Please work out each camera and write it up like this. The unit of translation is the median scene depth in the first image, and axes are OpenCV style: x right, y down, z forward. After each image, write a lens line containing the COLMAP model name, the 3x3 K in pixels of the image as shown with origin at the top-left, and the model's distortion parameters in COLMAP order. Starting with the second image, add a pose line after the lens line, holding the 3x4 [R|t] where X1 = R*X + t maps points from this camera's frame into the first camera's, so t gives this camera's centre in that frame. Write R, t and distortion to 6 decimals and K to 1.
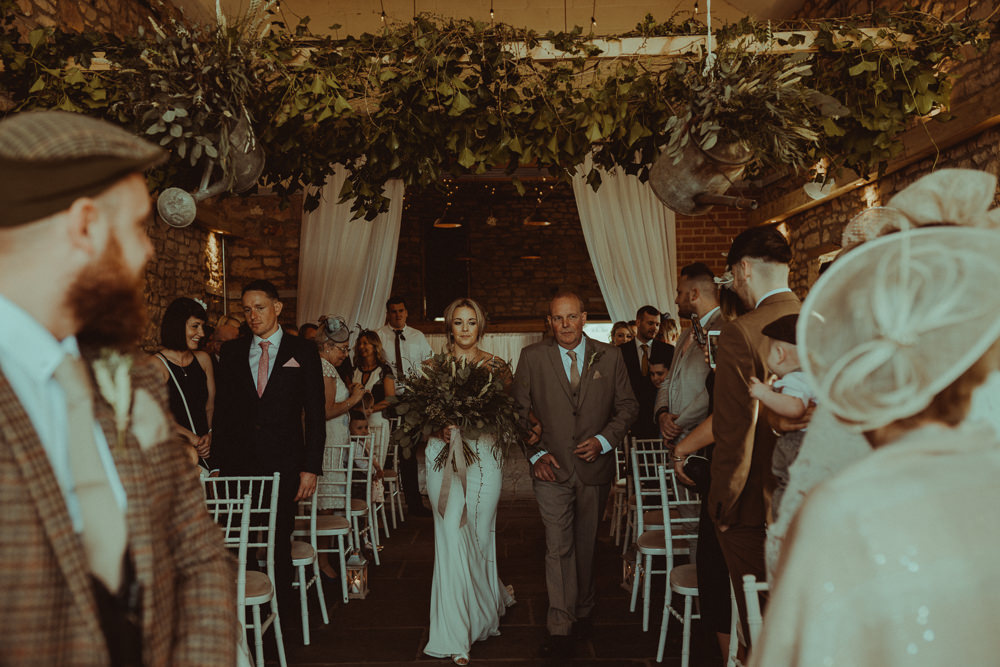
lens RADIAL K [[959.7, 0, 500.0], [0, 959.7, 333.5], [0, 0, 1]] dist [-0.033221, 0.018401]
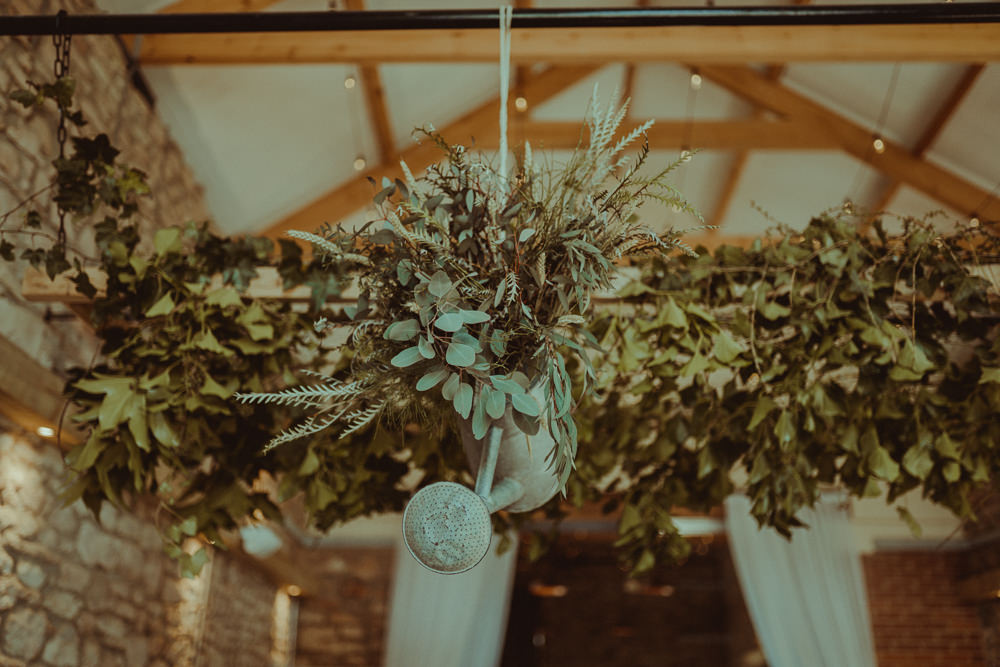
lens RADIAL K [[959.7, 0, 500.0], [0, 959.7, 333.5], [0, 0, 1]] dist [-0.033221, 0.018401]
pose [[0.999563, 0.020492, -0.021311, -0.261732], [-0.026903, 0.929343, -0.368235, -0.041281], [0.012259, 0.368648, 0.929488, 0.461854]]
